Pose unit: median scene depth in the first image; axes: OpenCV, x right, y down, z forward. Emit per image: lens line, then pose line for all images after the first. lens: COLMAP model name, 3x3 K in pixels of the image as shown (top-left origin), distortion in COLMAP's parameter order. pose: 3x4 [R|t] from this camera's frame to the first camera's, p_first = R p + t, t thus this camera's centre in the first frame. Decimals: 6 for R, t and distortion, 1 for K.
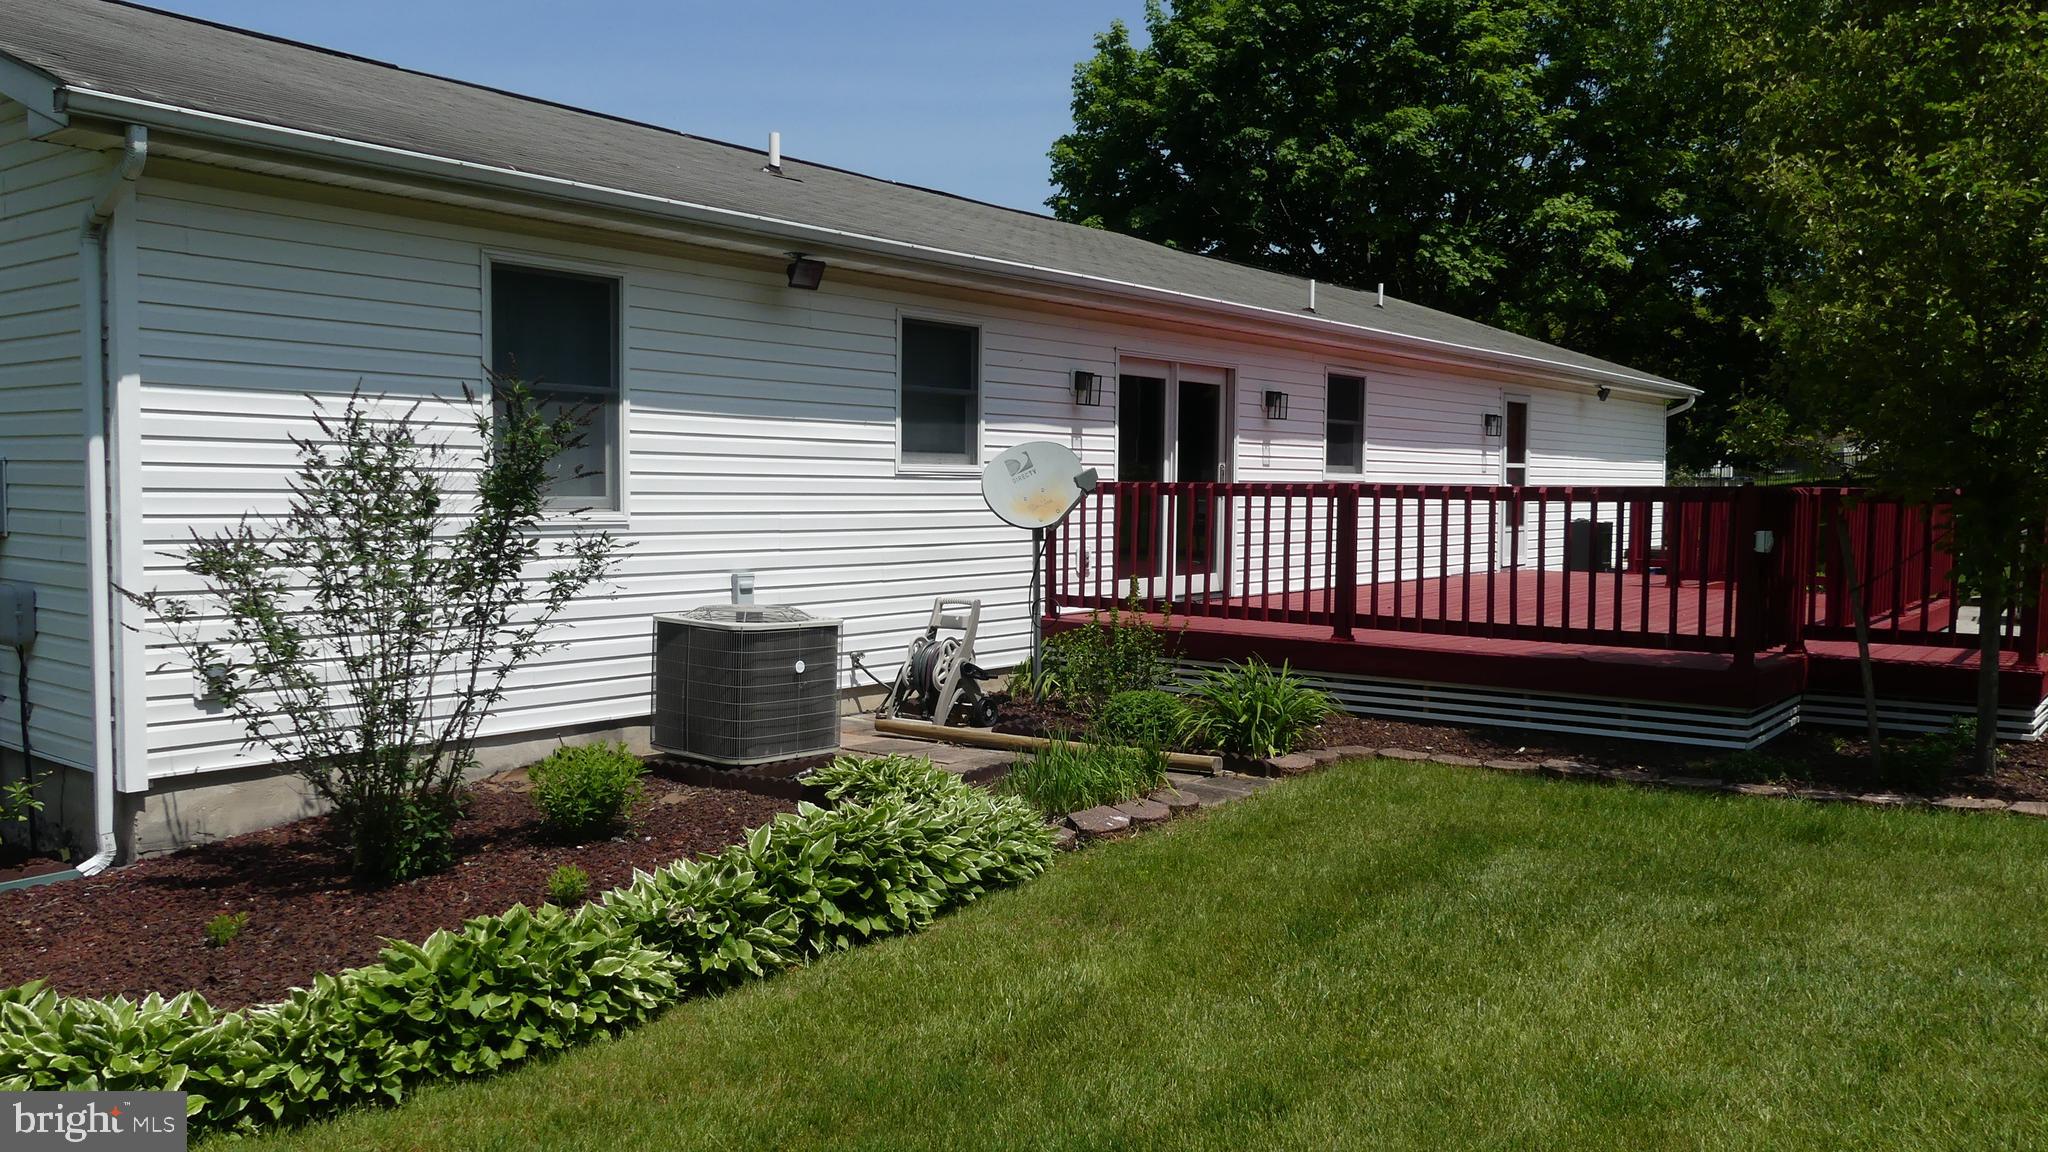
lens RADIAL K [[1552.2, 0, 1022.3], [0, 1552.2, 572.4], [0, 0, 1]] dist [-0.041018, 0.036435]
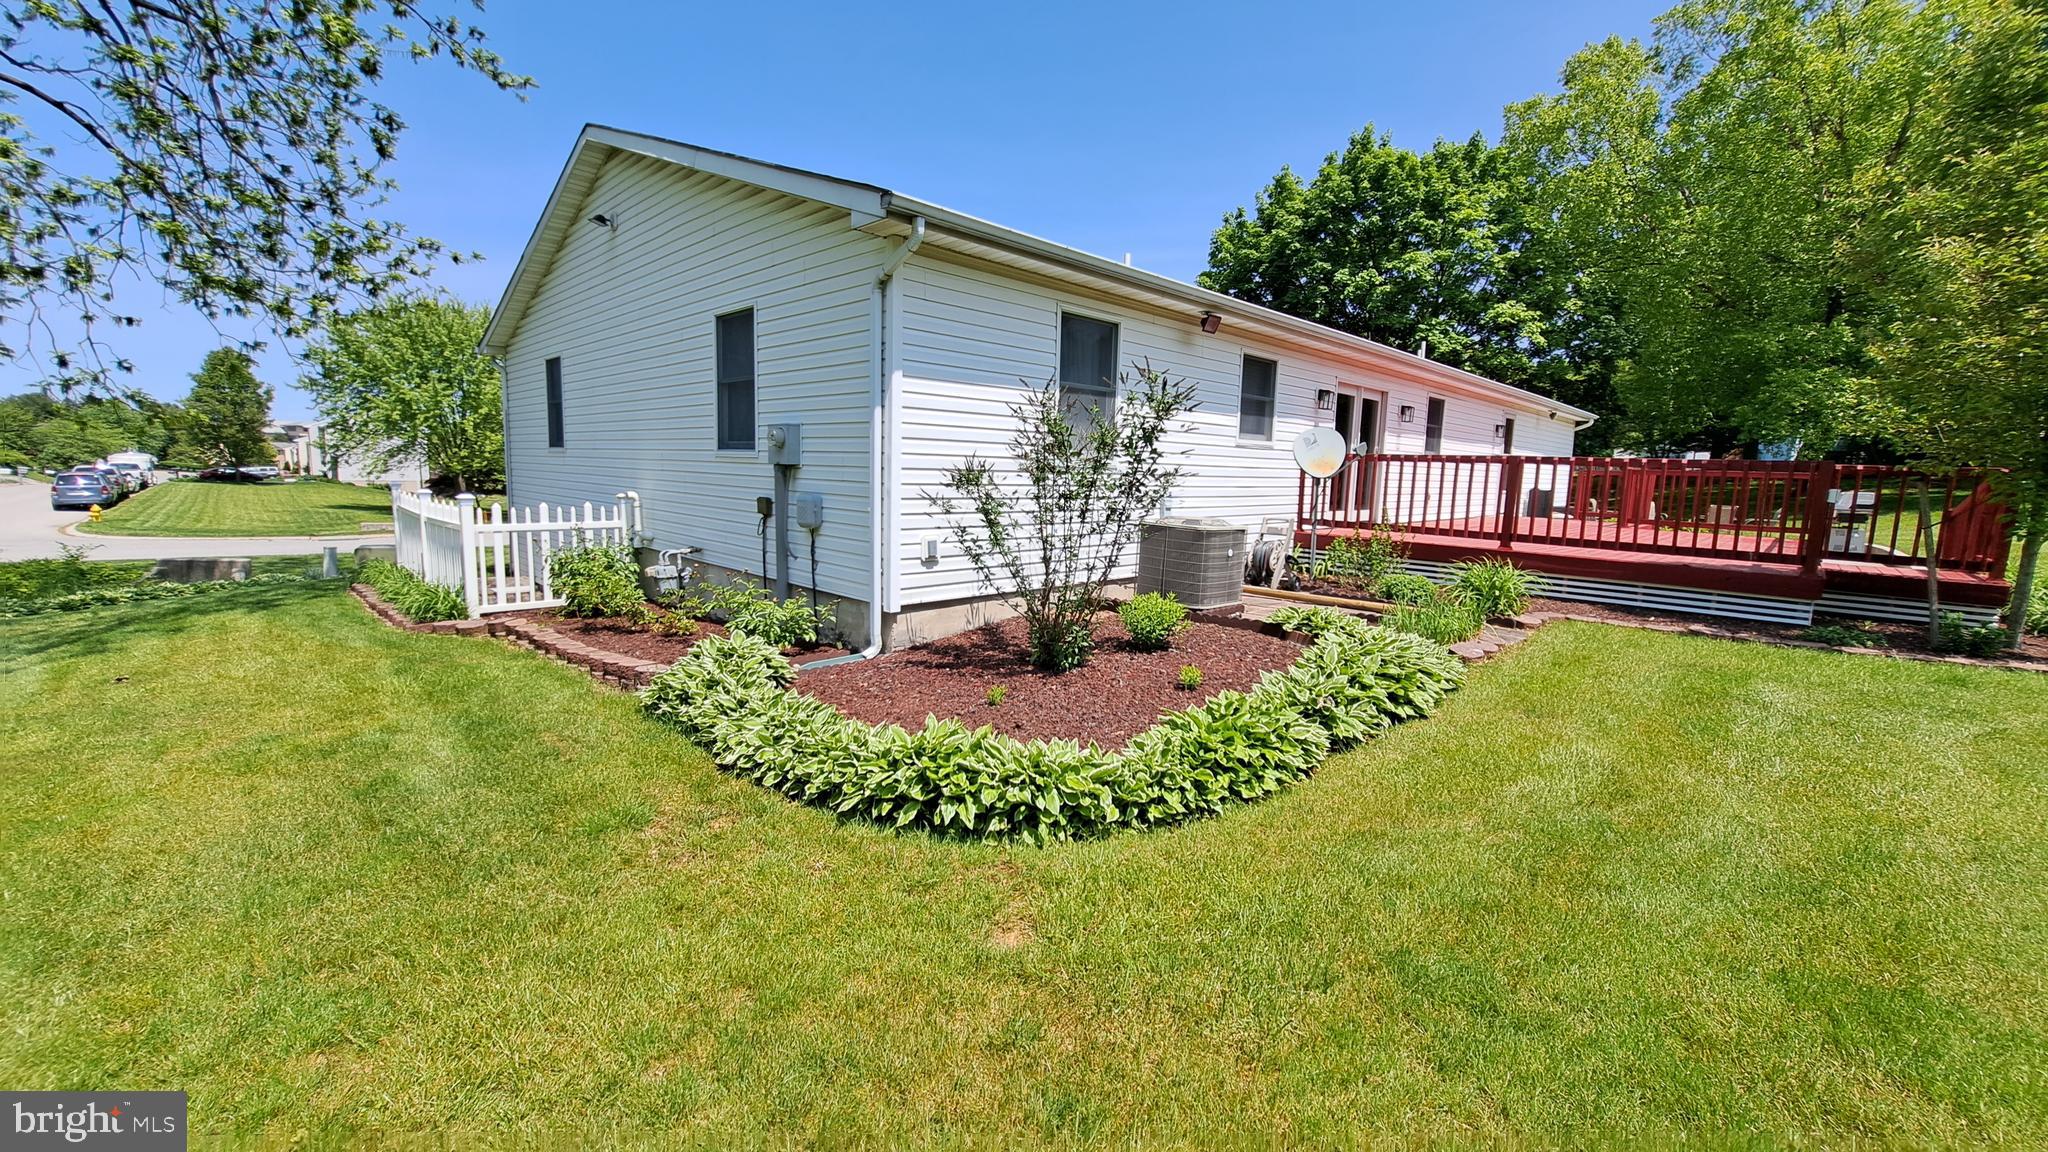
lens RADIAL K [[797.3, 0, 1011.2], [0, 797.3, 570.5], [0, 0, 1]] dist [-0.025674, -0.000527]
pose [[0.991599, 0.032702, -0.125150, -0.238402], [-0.023669, 0.997051, 0.072998, 0.018700], [0.127168, -0.069423, 0.989449, 0.085439]]
